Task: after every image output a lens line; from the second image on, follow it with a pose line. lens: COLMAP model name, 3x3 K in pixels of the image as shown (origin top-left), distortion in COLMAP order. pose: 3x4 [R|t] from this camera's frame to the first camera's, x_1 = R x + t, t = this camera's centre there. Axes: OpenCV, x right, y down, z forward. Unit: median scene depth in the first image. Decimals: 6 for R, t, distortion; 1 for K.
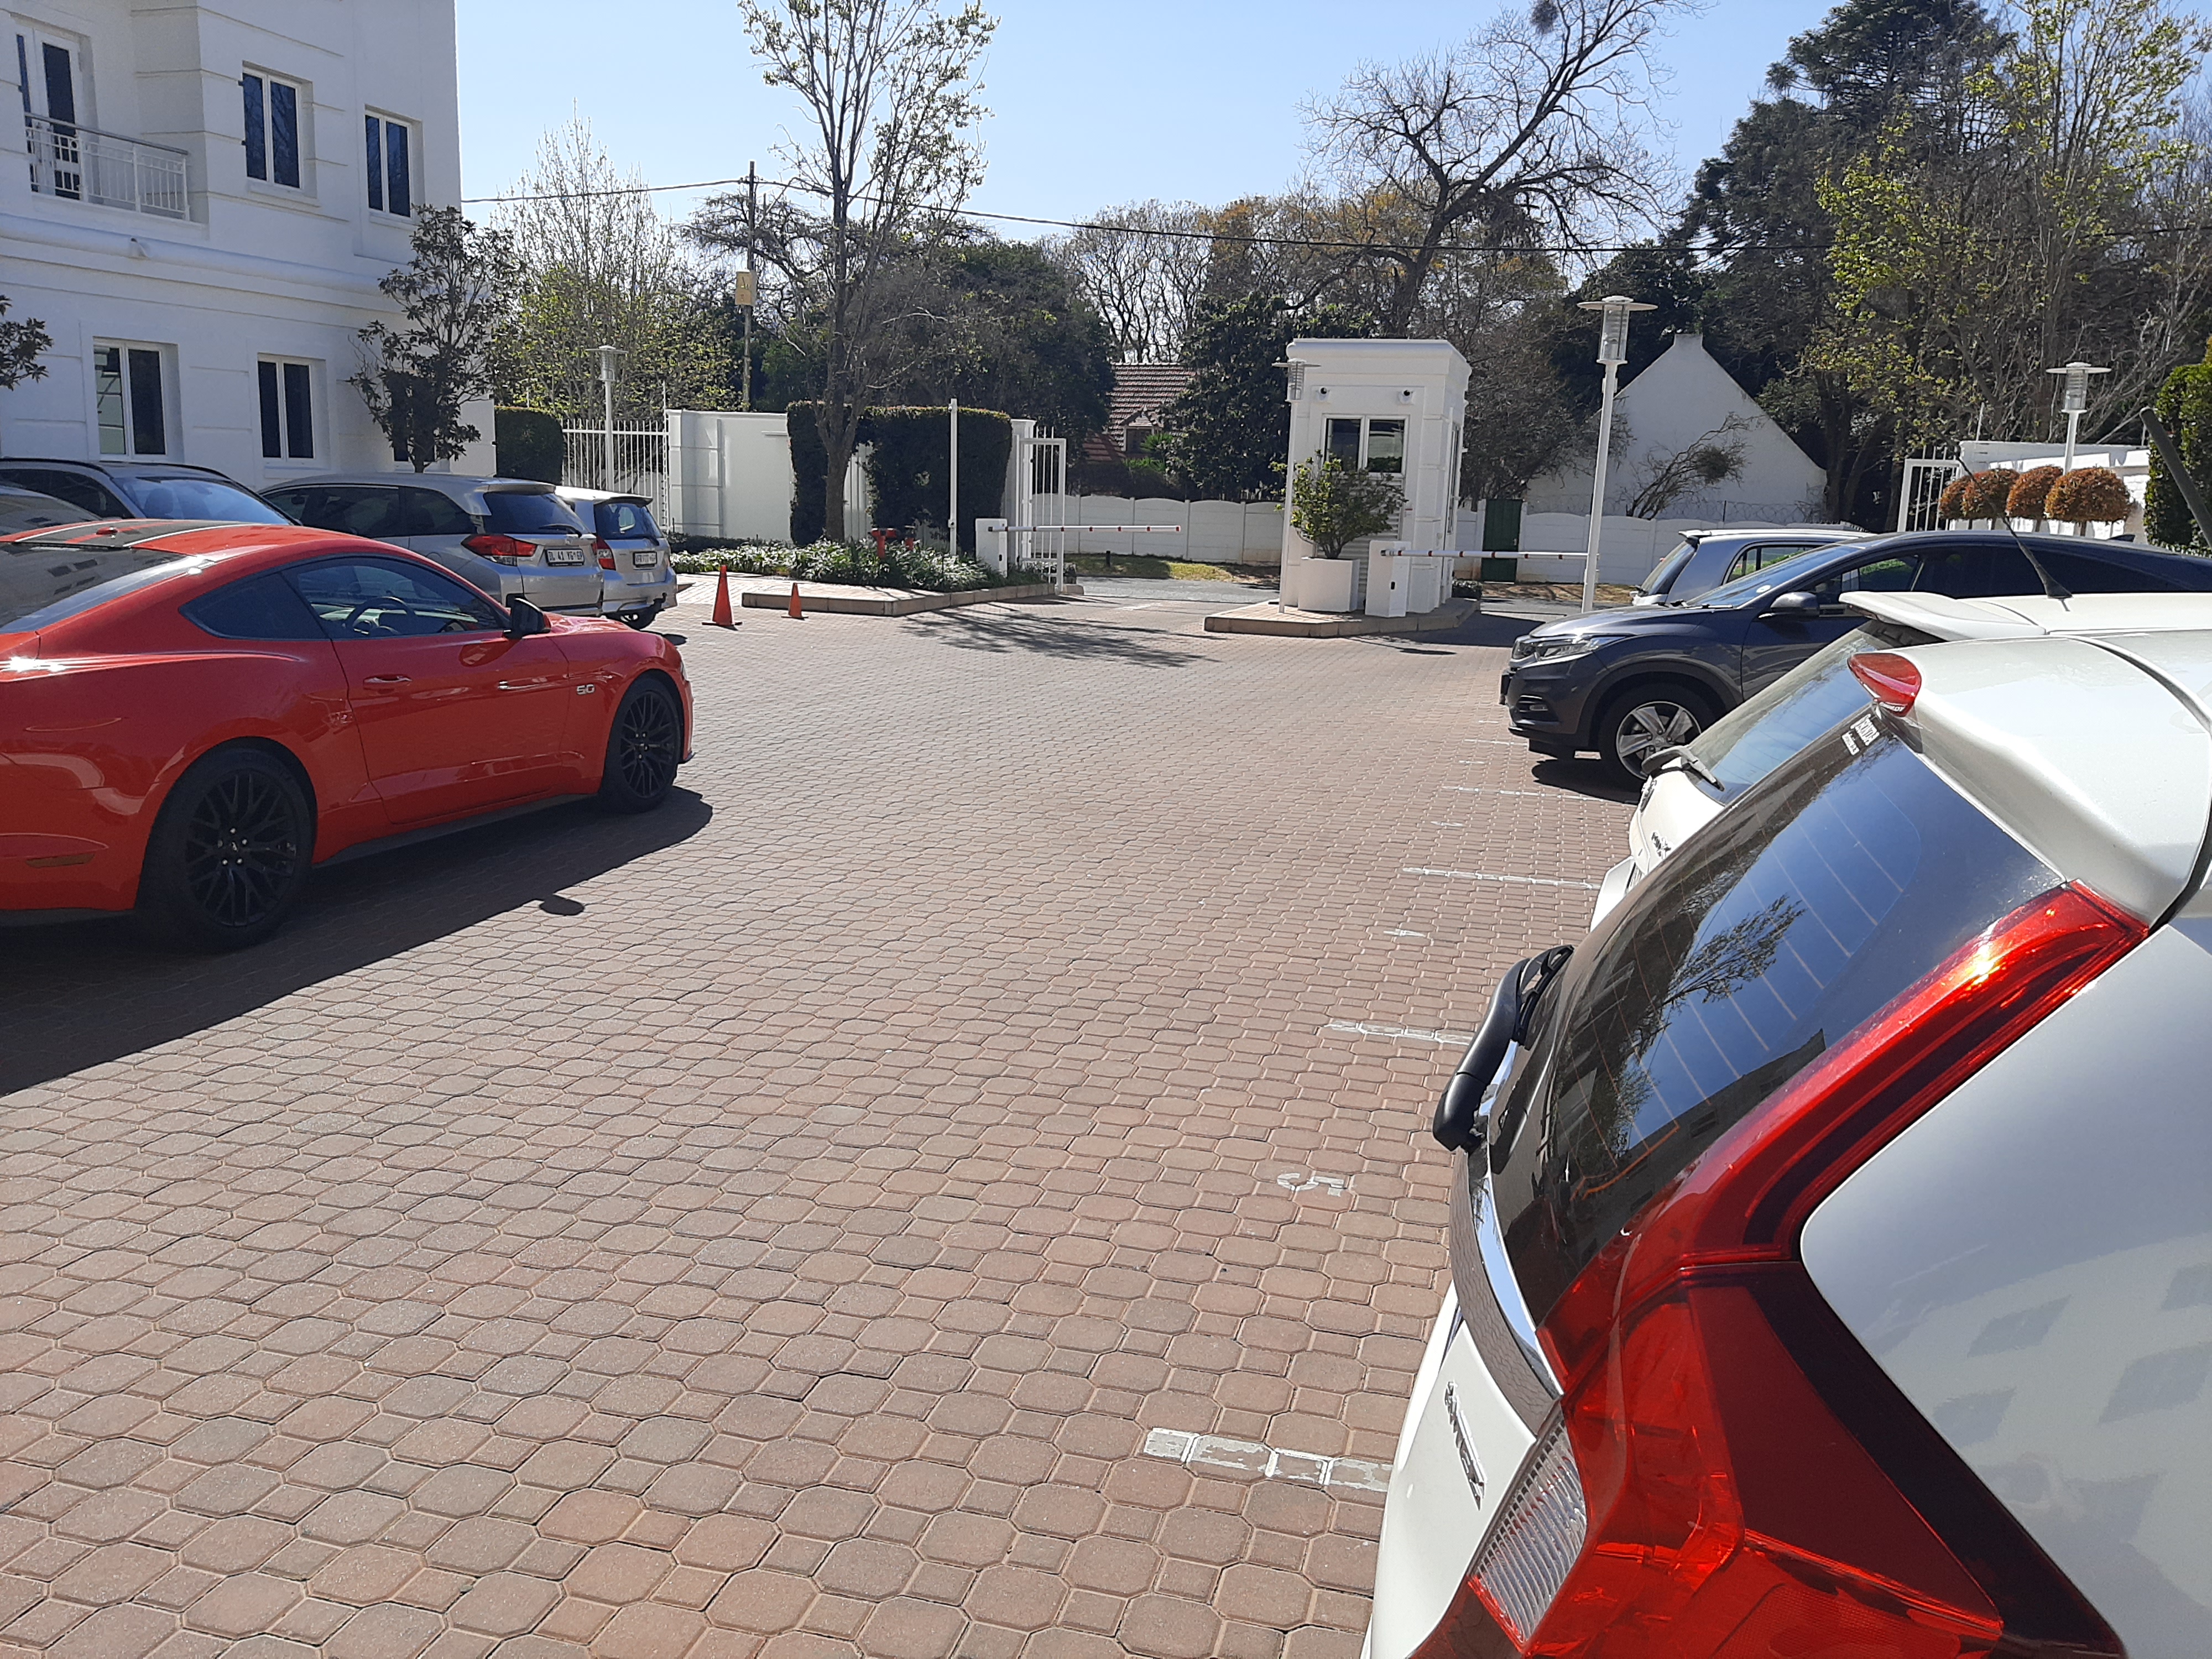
lens RADIAL K [[1709.4, 0, 1106.0], [0, 1709.4, 829.5], [0, 0, 1]] dist [-0.064618, -0.005307]
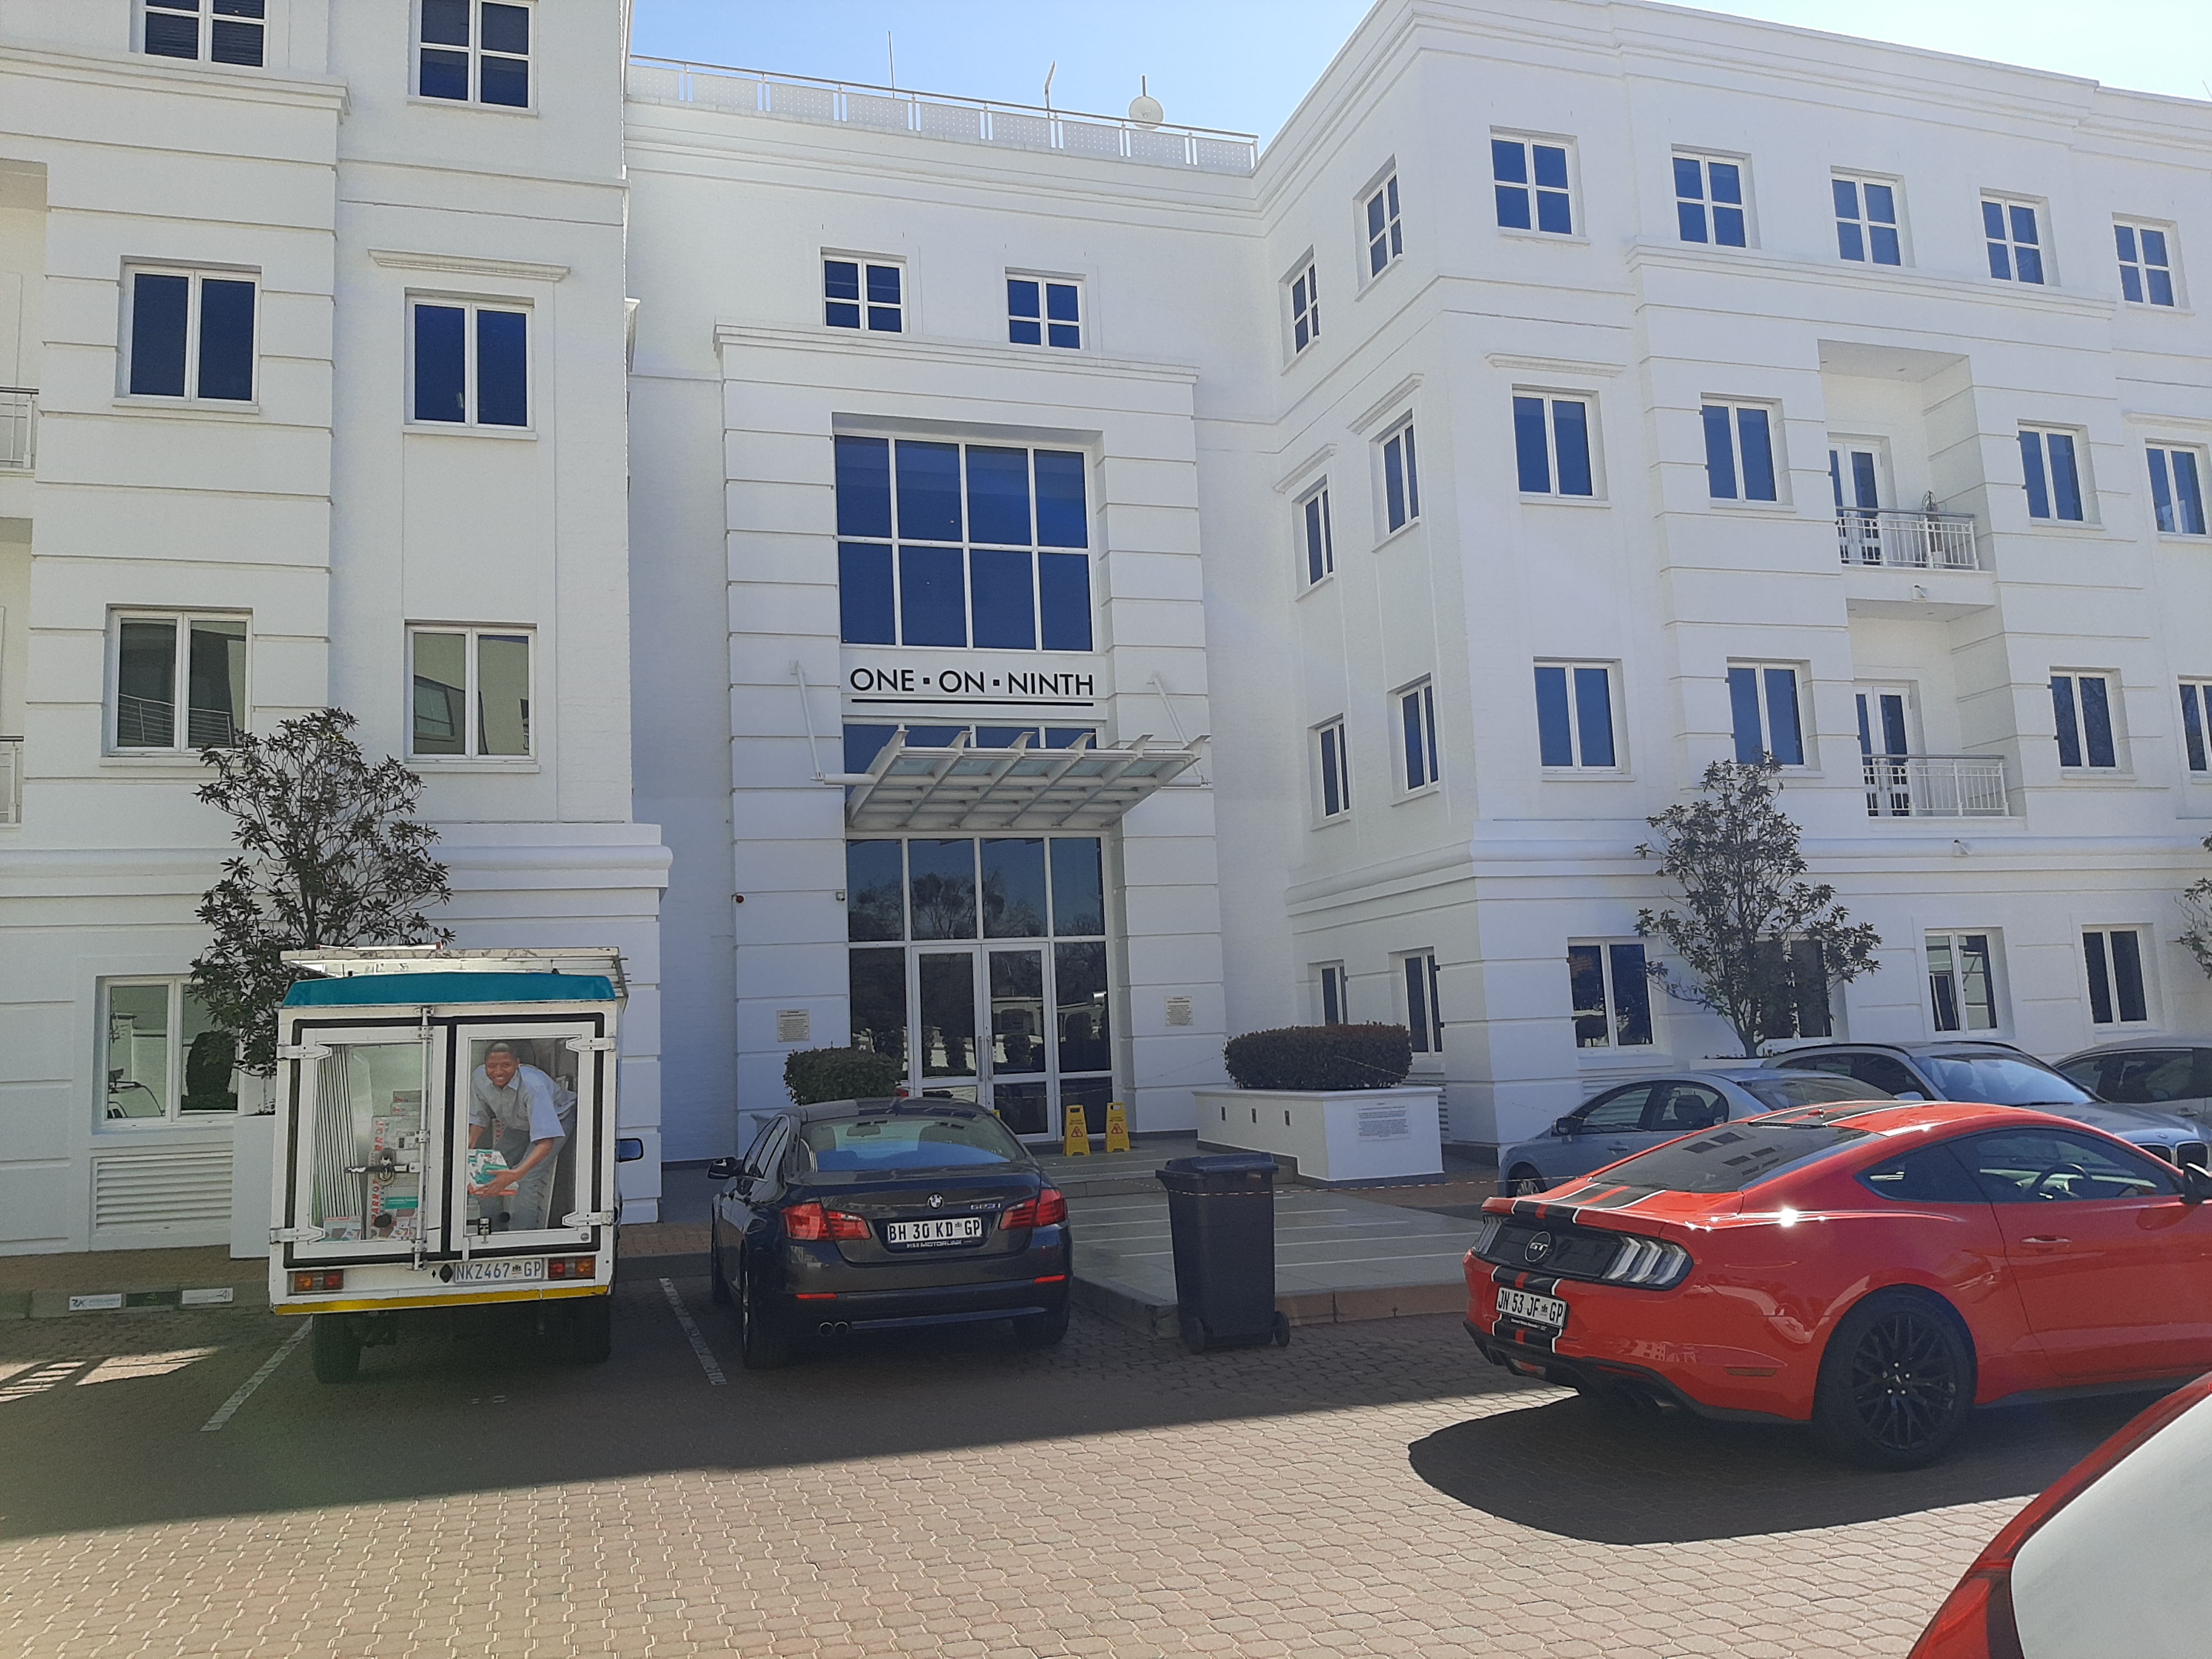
lens RADIAL K [[1709.4, 0, 1106.0], [0, 1709.4, 829.5], [0, 0, 1]] dist [-0.064618, -0.005307]
pose [[0.511046, -0.168457, -0.842885, 0.100831], [-0.115589, 0.958232, -0.261592, 0.004841], [0.851746, 0.231114, 0.470229, -0.045553]]
